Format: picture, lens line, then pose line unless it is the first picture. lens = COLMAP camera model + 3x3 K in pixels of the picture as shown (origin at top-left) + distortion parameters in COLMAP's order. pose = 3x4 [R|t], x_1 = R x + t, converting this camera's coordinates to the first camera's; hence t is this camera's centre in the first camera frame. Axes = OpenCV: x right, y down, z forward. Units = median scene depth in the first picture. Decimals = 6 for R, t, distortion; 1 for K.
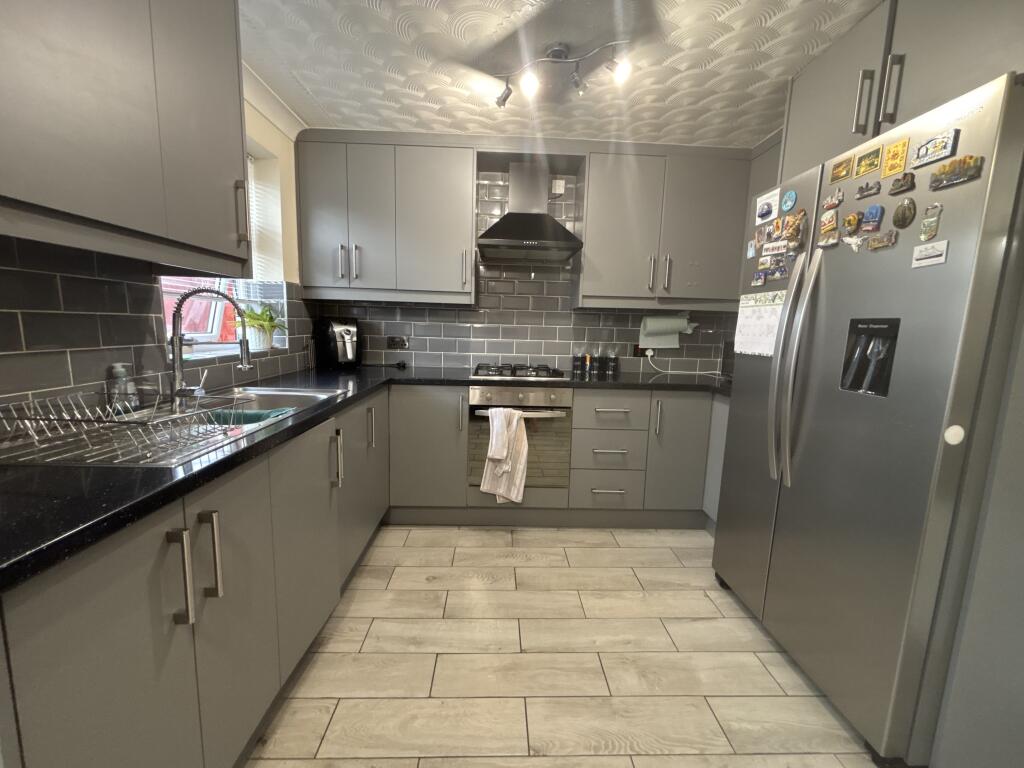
lens RADIAL K [[414.9, 0, 510.4], [0, 414.9, 384.9], [0, 0, 1]] dist [-0.002851, -0.000551]
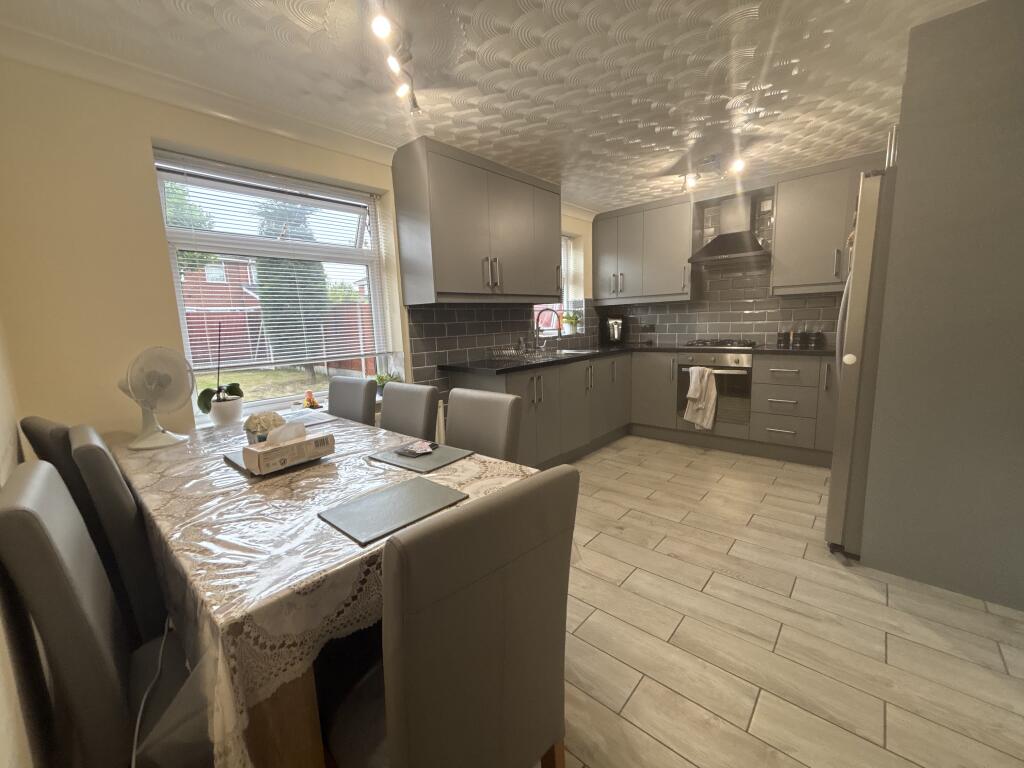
lens RADIAL K [[414.9, 0, 510.4], [0, 414.9, 383.7], [0, 0, 1]] dist [-0.002851, -0.000551]
pose [[0.724010, 0.046775, -0.688202, 0.543329], [-0.037269, 0.998894, 0.028683, 0.101597], [0.688782, 0.004882, 0.724952, -0.619982]]
